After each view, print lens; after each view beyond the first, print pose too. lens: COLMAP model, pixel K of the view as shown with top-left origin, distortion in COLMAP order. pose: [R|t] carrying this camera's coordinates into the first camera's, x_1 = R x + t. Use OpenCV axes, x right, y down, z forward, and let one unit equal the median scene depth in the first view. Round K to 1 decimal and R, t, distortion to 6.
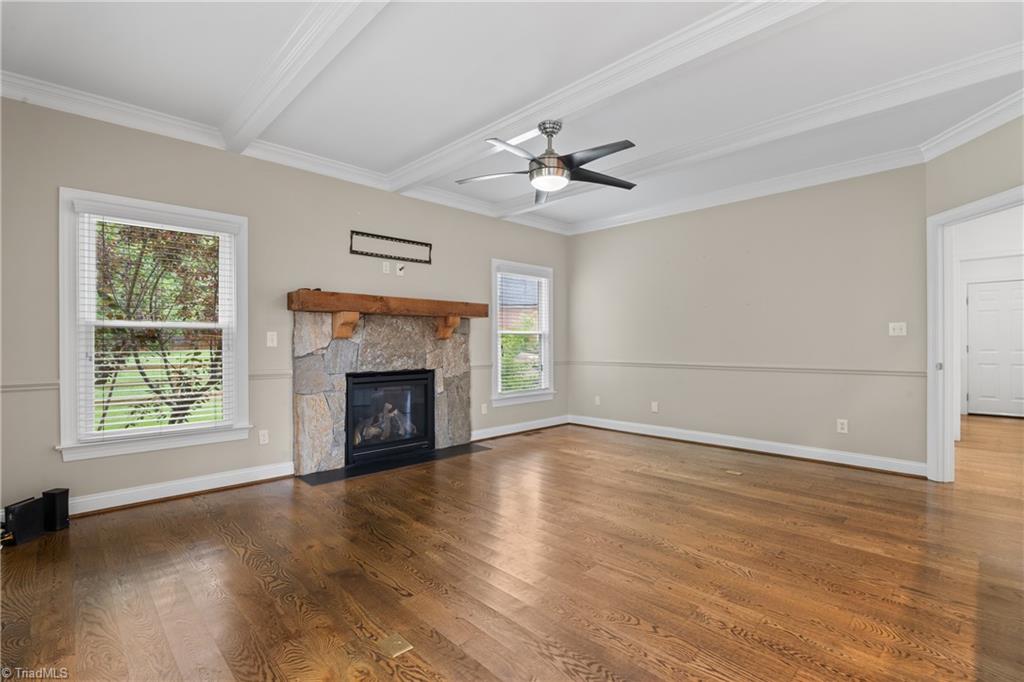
lens RADIAL K [[469.4, 0, 512.0], [0, 469.4, 341.0], [0, 0, 1]] dist [-0.002755, 0.000050]
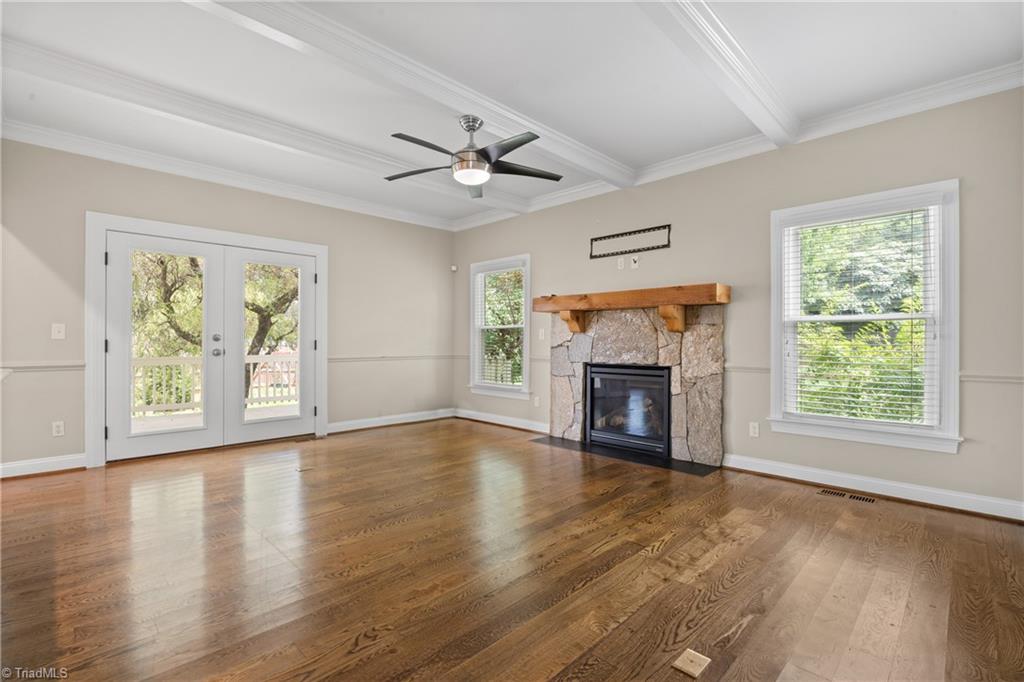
lens RADIAL K [[464.8, 0, 510.0], [0, 464.8, 341.9], [0, 0, 1]] dist [-0.008659, 0.000093]
pose [[0.026083, 0.004561, -0.999649, 0.782036], [0.002146, 0.999987, 0.004619, 0.011104], [0.999657, -0.002265, 0.026073, 0.762679]]
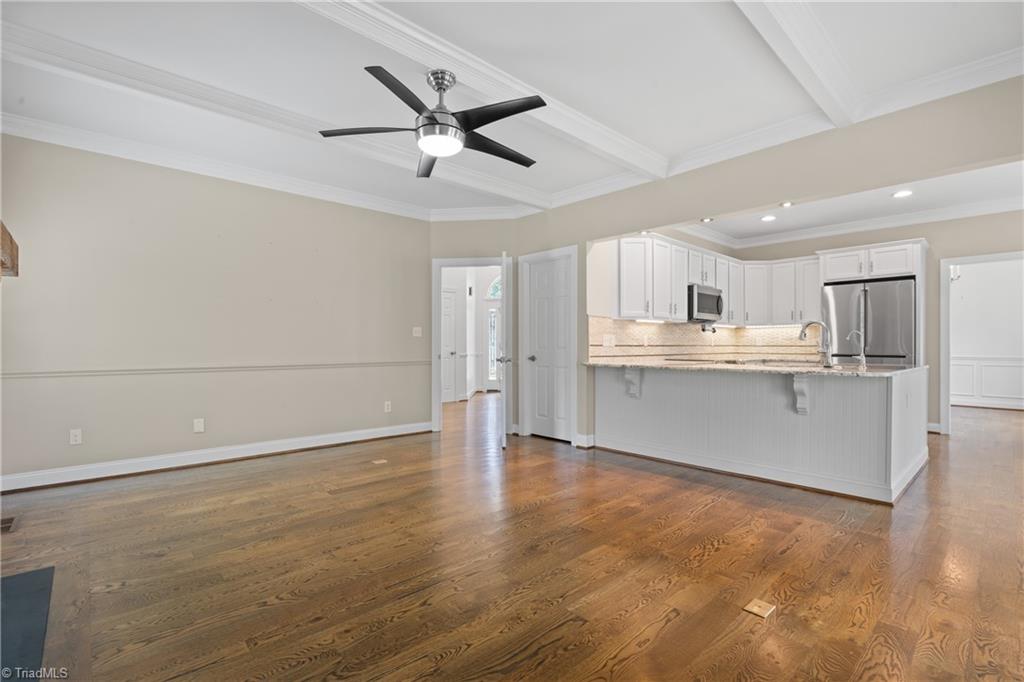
lens RADIAL K [[469.1, 0, 505.2], [0, 469.1, 351.5], [0, 0, 1]] dist [-0.009299, 0.000038]
pose [[0.027978, -0.011936, 0.999537, -0.536854], [-0.007539, 0.999898, 0.012151, 0.012703], [-0.999580, -0.007876, 0.027885, 0.620010]]
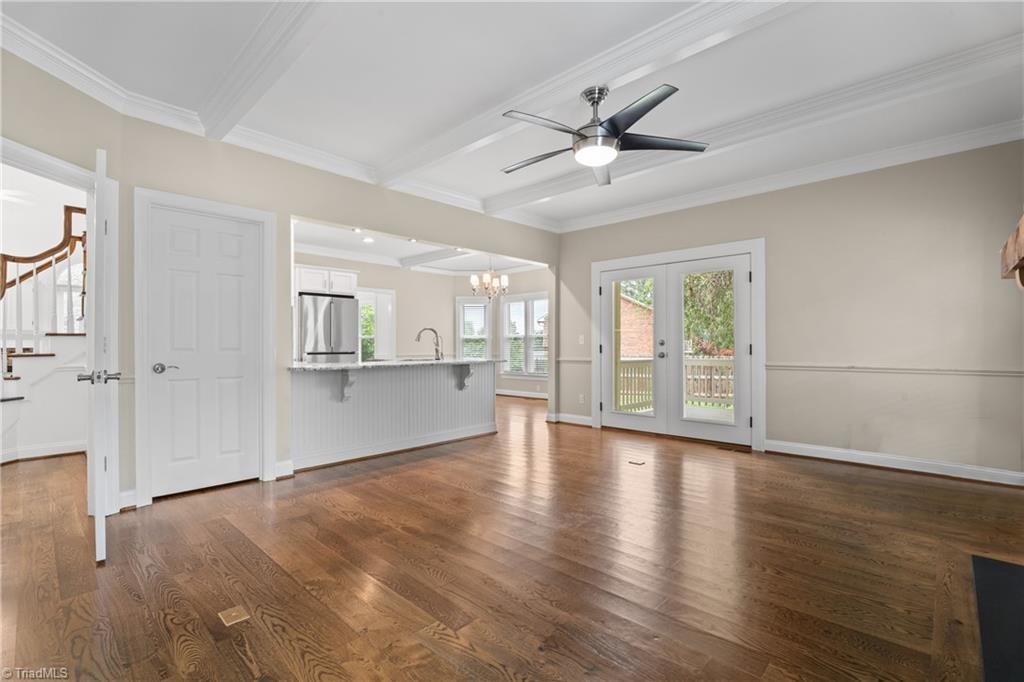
lens RADIAL K [[464.8, 0, 510.0], [0, 464.8, 341.9], [0, 0, 1]] dist [-0.008659, 0.000093]
pose [[-0.998794, 0.004103, -0.048919, 0.205782], [0.004644, 0.999929, -0.010958, 0.014741], [0.048871, -0.011172, -0.998743, 1.341614]]
